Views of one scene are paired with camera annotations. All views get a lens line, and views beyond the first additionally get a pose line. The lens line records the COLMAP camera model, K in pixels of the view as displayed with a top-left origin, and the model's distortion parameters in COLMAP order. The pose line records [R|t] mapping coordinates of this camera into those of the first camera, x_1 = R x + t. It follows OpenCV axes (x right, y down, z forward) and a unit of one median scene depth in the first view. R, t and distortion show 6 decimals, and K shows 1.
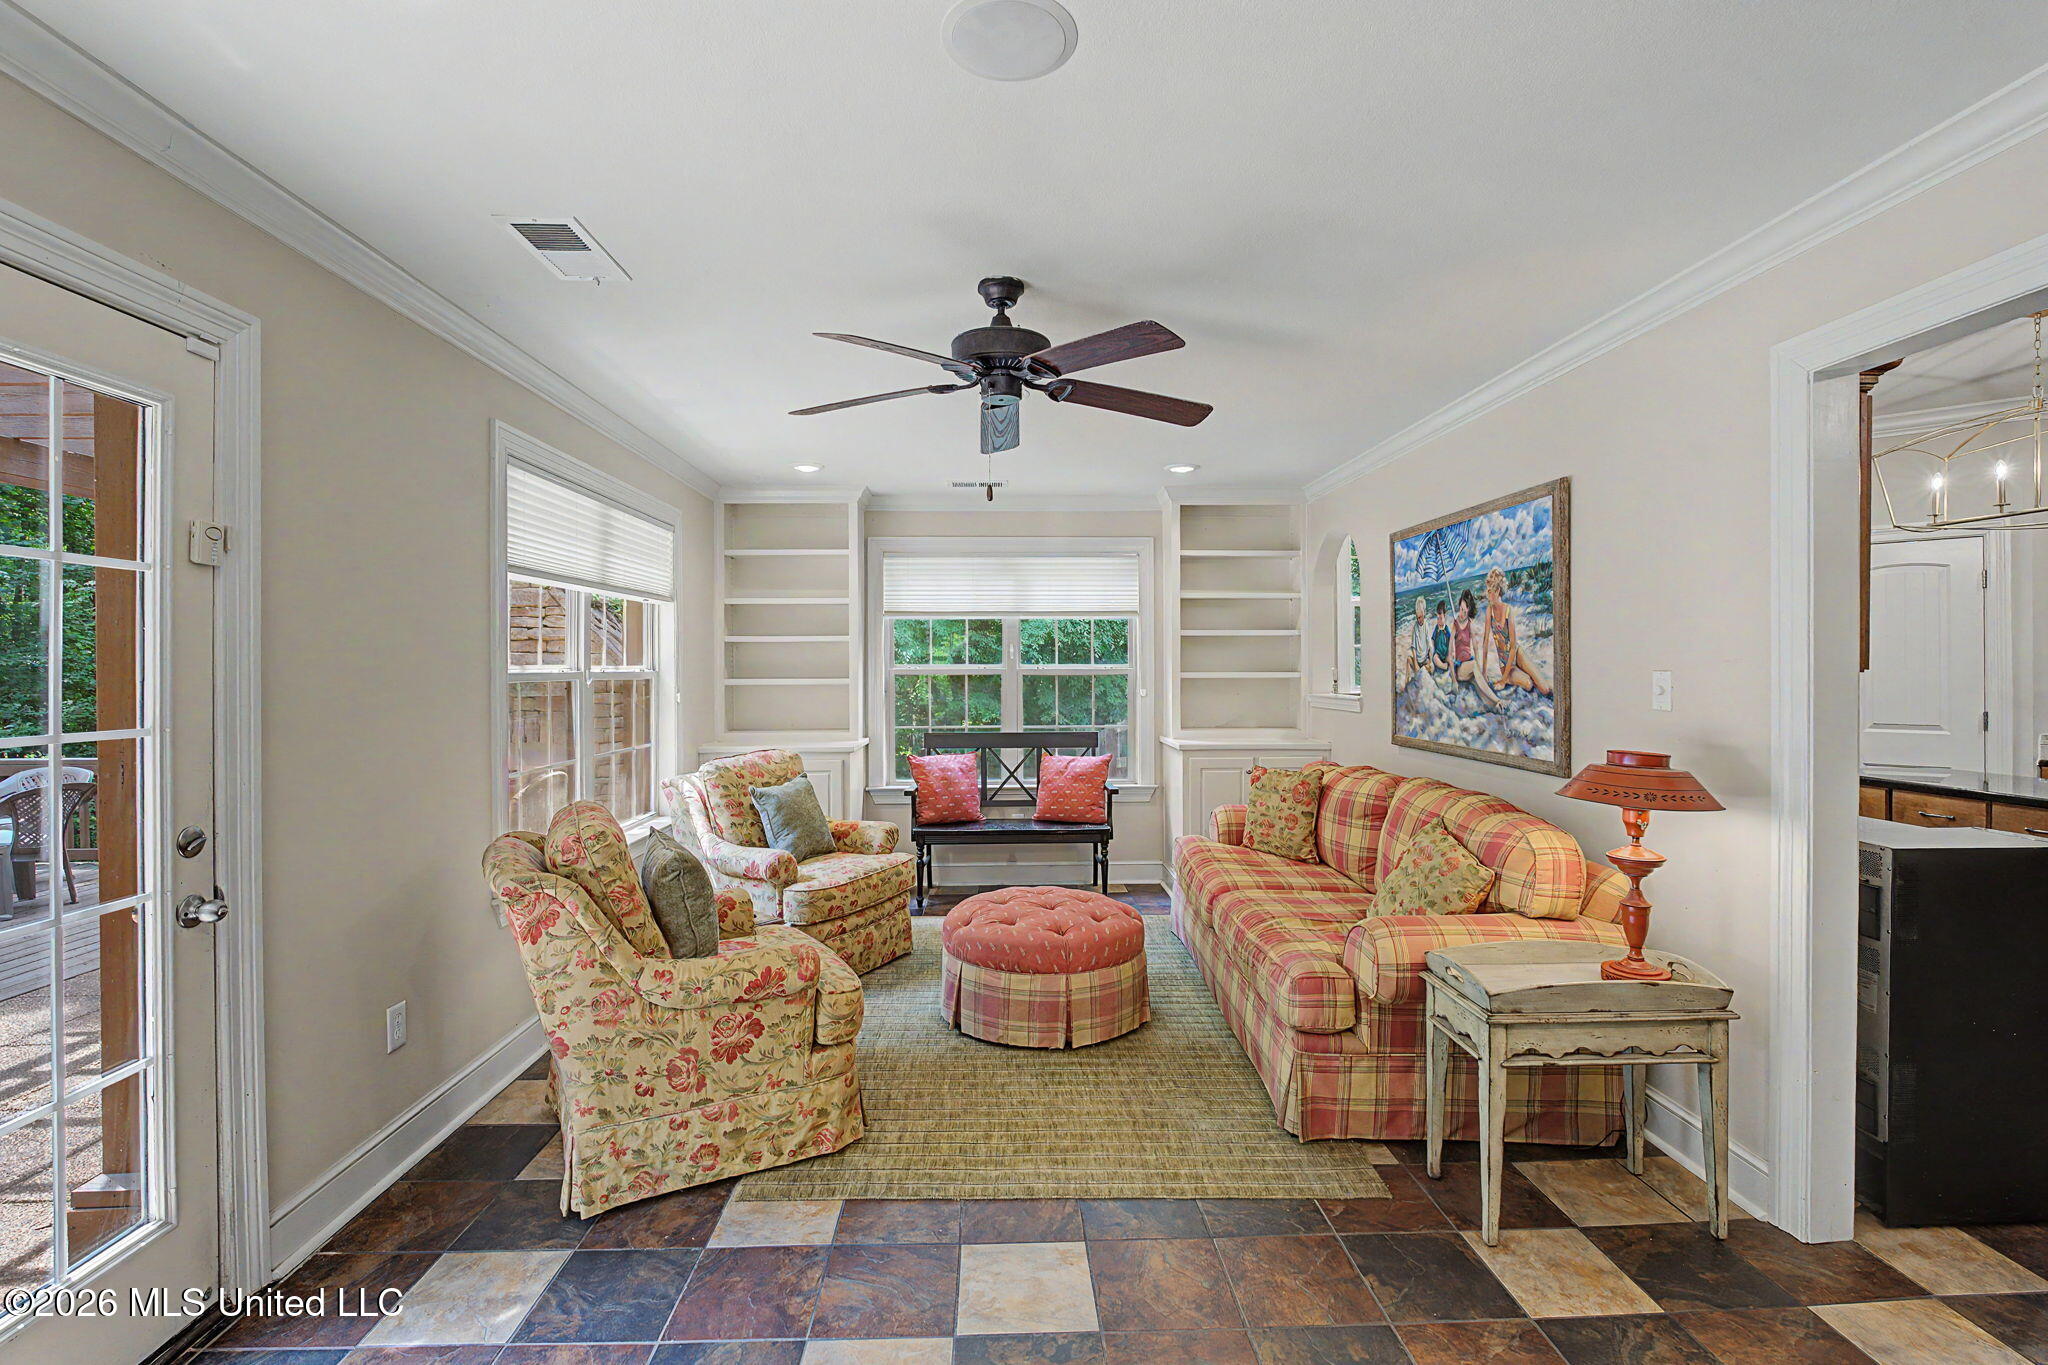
lens RADIAL K [[903.3, 0, 1024.3], [0, 903.3, 672.0], [0, 0, 1]] dist [-0.013522, 0.000486]
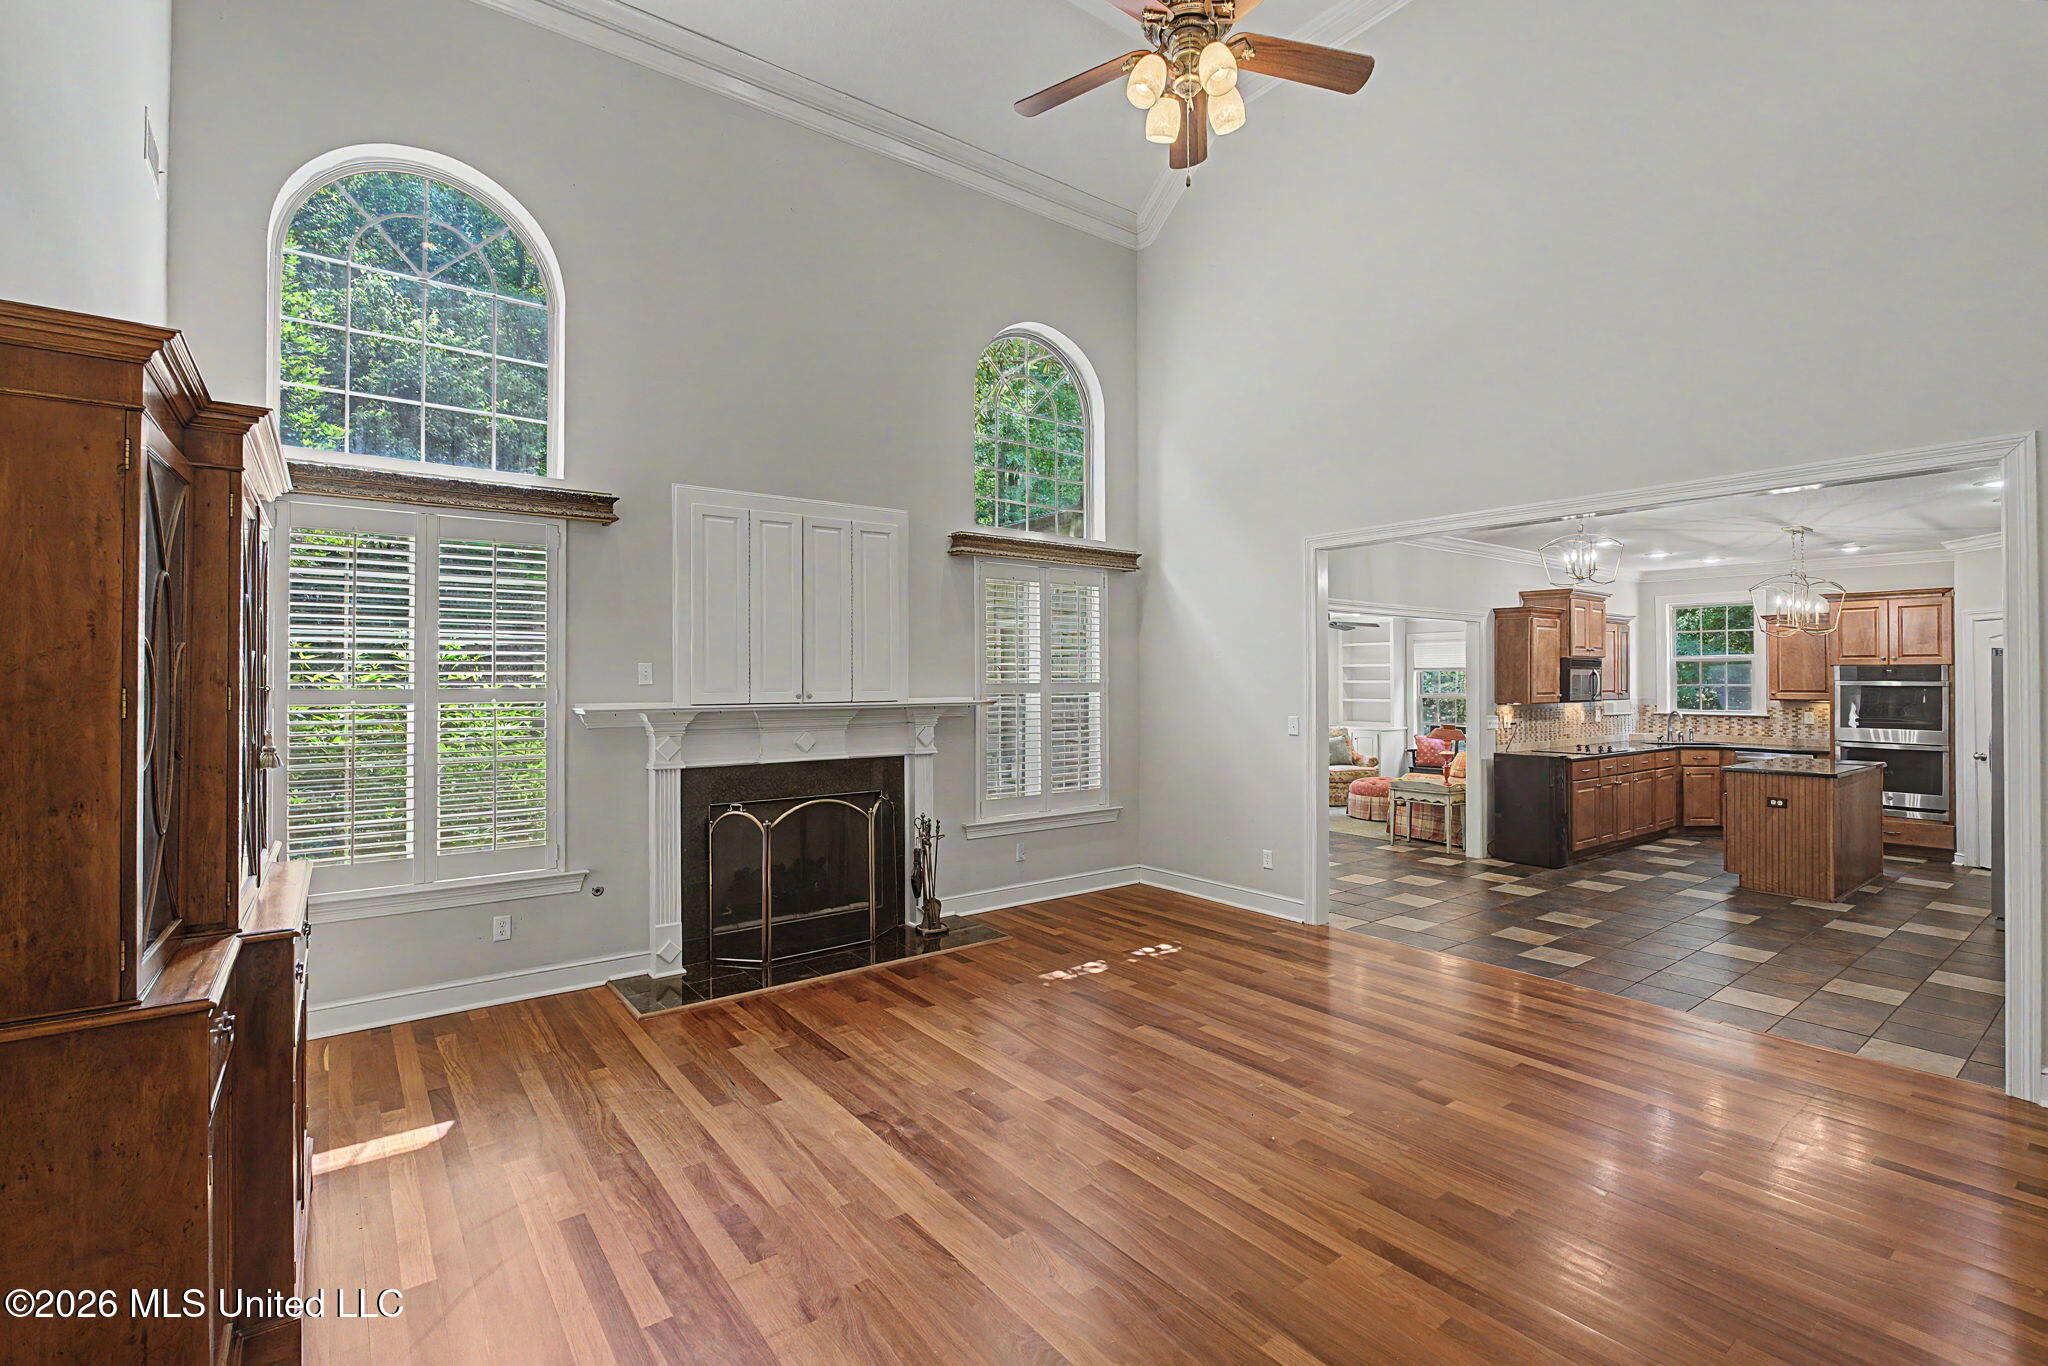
lens RADIAL K [[927.8, 0, 1022.4], [0, 927.8, 668.3], [0, 0, 1]] dist [-0.007543, 0.000240]
pose [[0.571397, -0.010009, -0.820613, 1.409338], [-0.002847, 0.999895, -0.014178, -0.041483], [0.820669, 0.010437, 0.571309, -1.289739]]
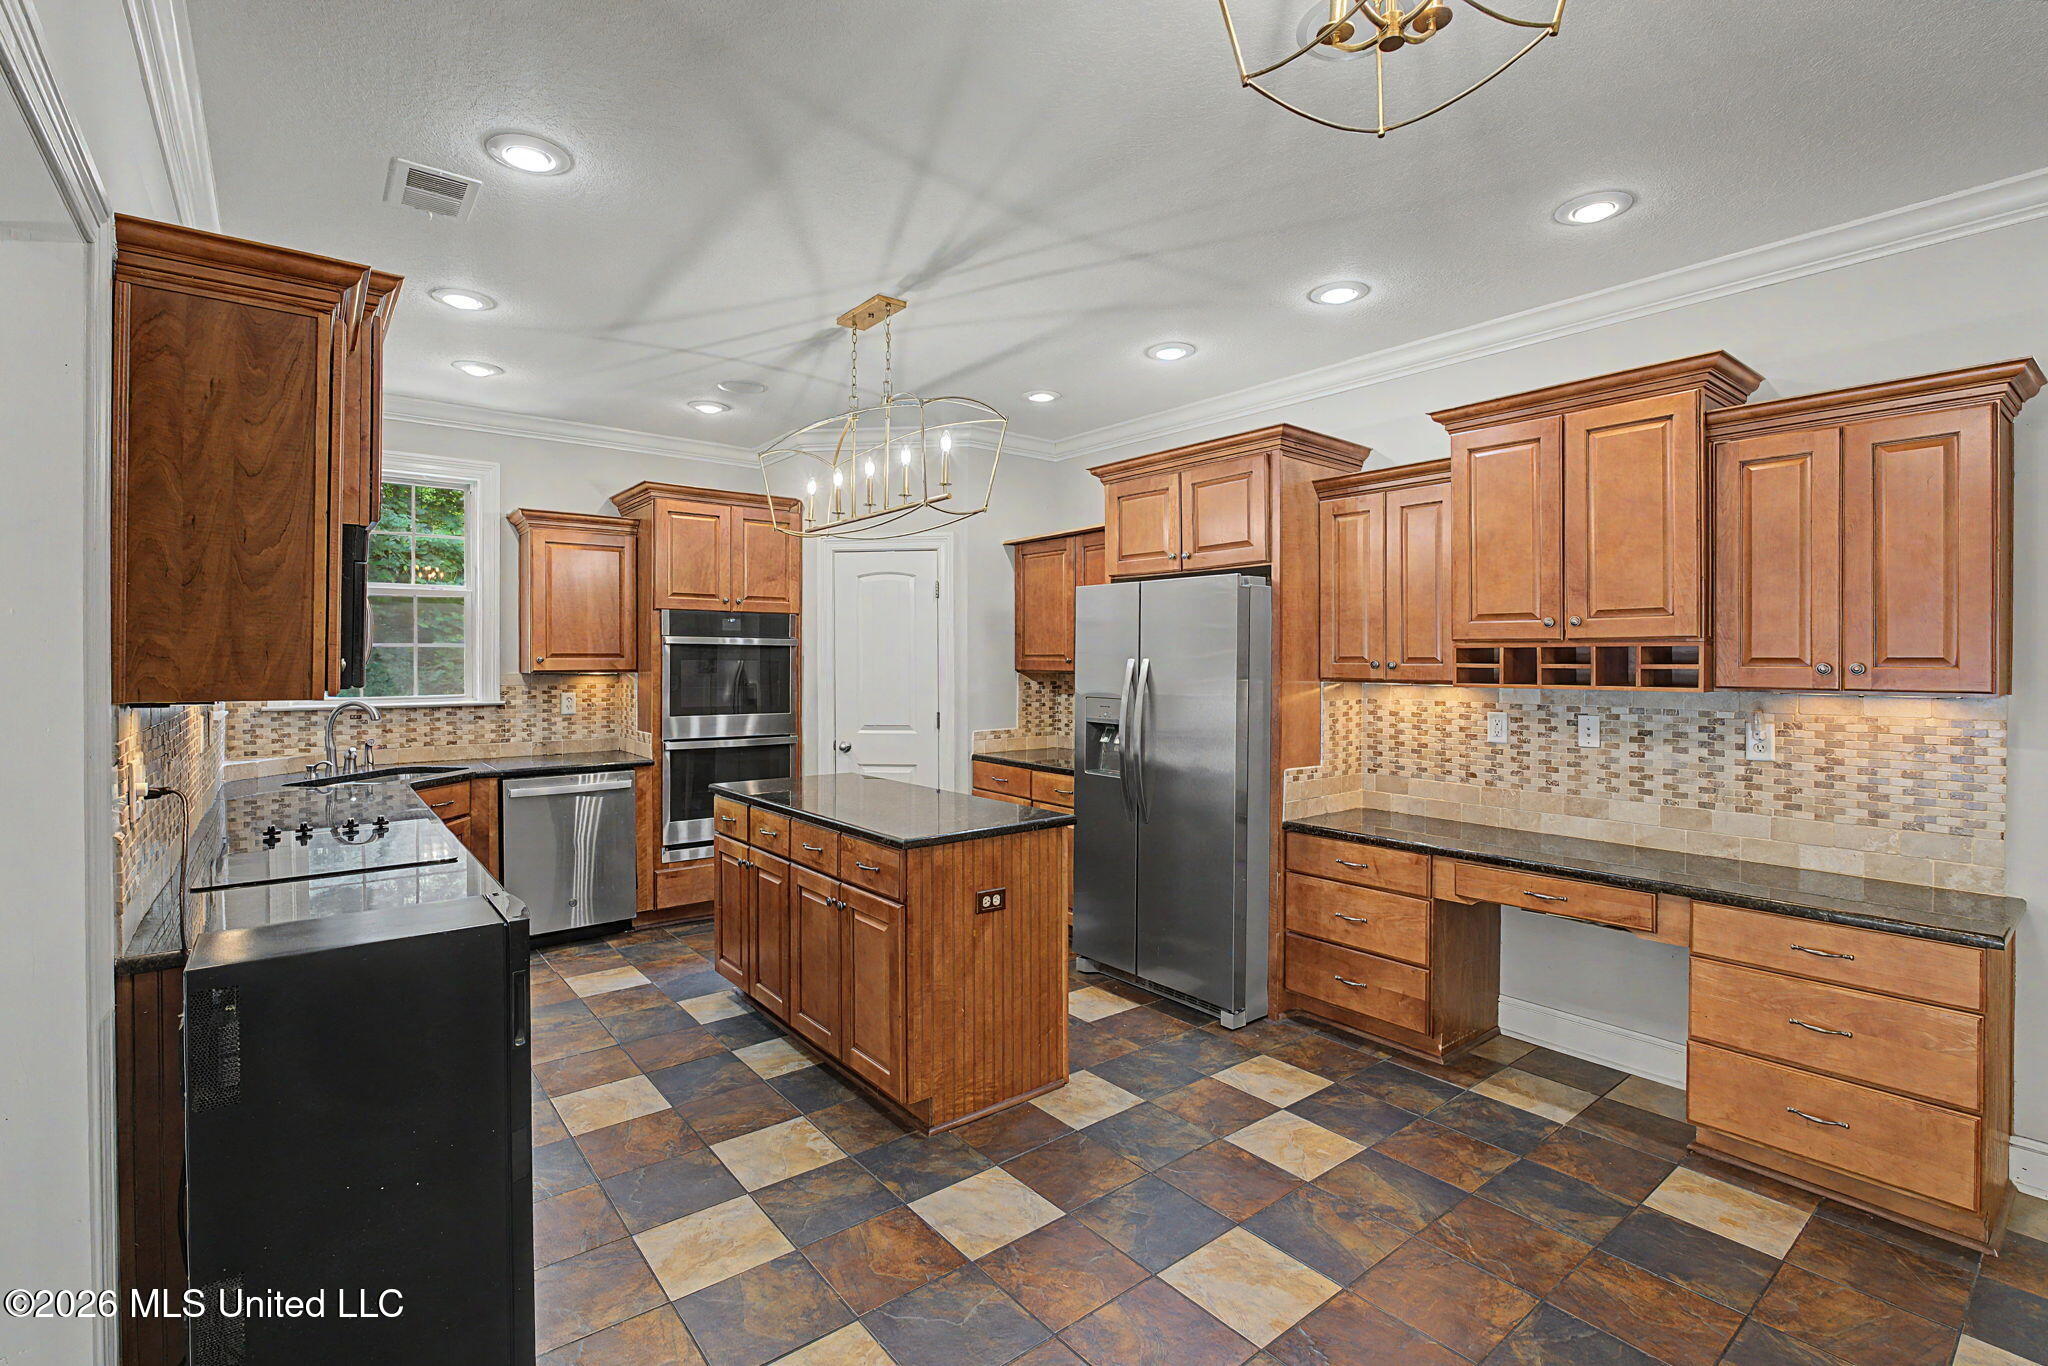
lens RADIAL K [[927.8, 0, 1022.4], [0, 927.8, 668.3], [0, 0, 1]] dist [-0.007543, 0.000240]
pose [[0.810295, -0.006098, 0.585990, 0.514720], [0.001769, 0.999967, 0.007960, -0.017478], [-0.586019, -0.005413, 0.810279, 0.028827]]
